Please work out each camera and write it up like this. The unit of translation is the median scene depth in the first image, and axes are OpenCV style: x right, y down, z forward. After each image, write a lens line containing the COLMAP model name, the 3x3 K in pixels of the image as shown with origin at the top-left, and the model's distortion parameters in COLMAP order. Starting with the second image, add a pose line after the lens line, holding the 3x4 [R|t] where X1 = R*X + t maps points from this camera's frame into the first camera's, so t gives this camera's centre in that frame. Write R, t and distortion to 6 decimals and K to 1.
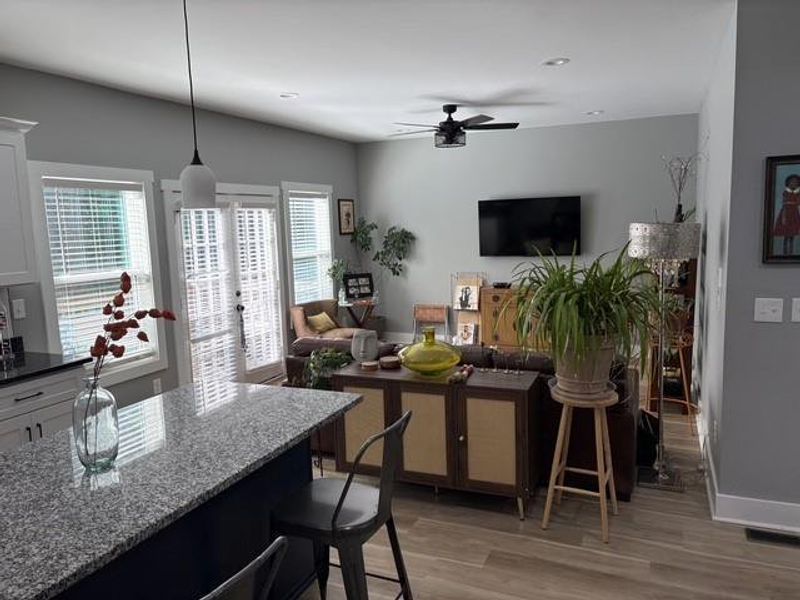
lens RADIAL K [[612.7, 0, 400.4], [0, 612.7, 305.4], [0, 0, 1]] dist [0.052121, -0.040567]
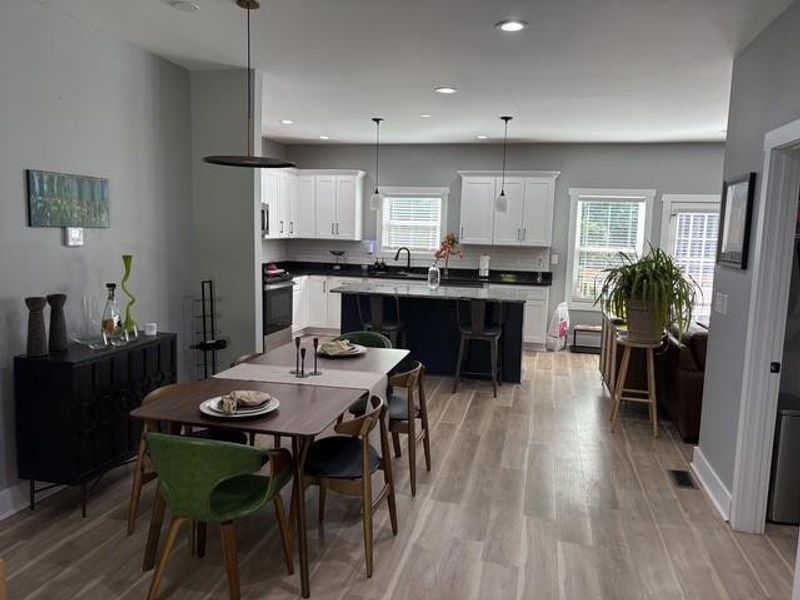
lens RADIAL K [[612.7, 0, 396.4], [0, 612.7, 300.5], [0, 0, 1]] dist [0.052121, -0.040567]
pose [[0.153889, 0.152631, -0.976228, 1.150023], [-0.168920, 0.977517, 0.126205, -0.026352], [0.973542, 0.145483, 0.176212, 0.109093]]
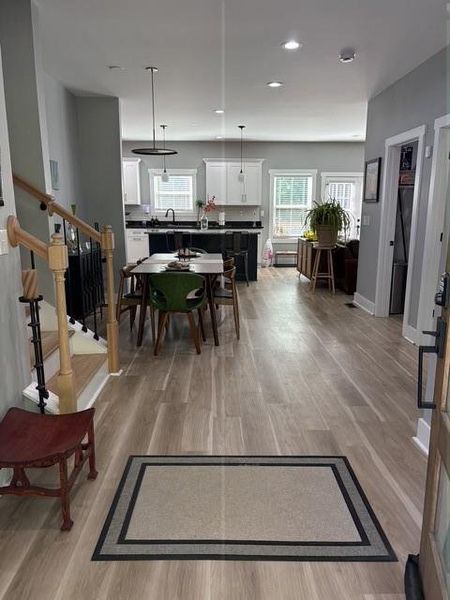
lens RADIAL K [[459.5, 0, 226.0], [0, 459.5, 296.9], [0, 0, 1]] dist [0.052121, -0.040567]
pose [[0.397421, 0.208445, -0.893648, 1.455926], [-0.139566, 0.976259, 0.165647, 0.054144], [0.906961, 0.058892, 0.417078, -0.203691]]
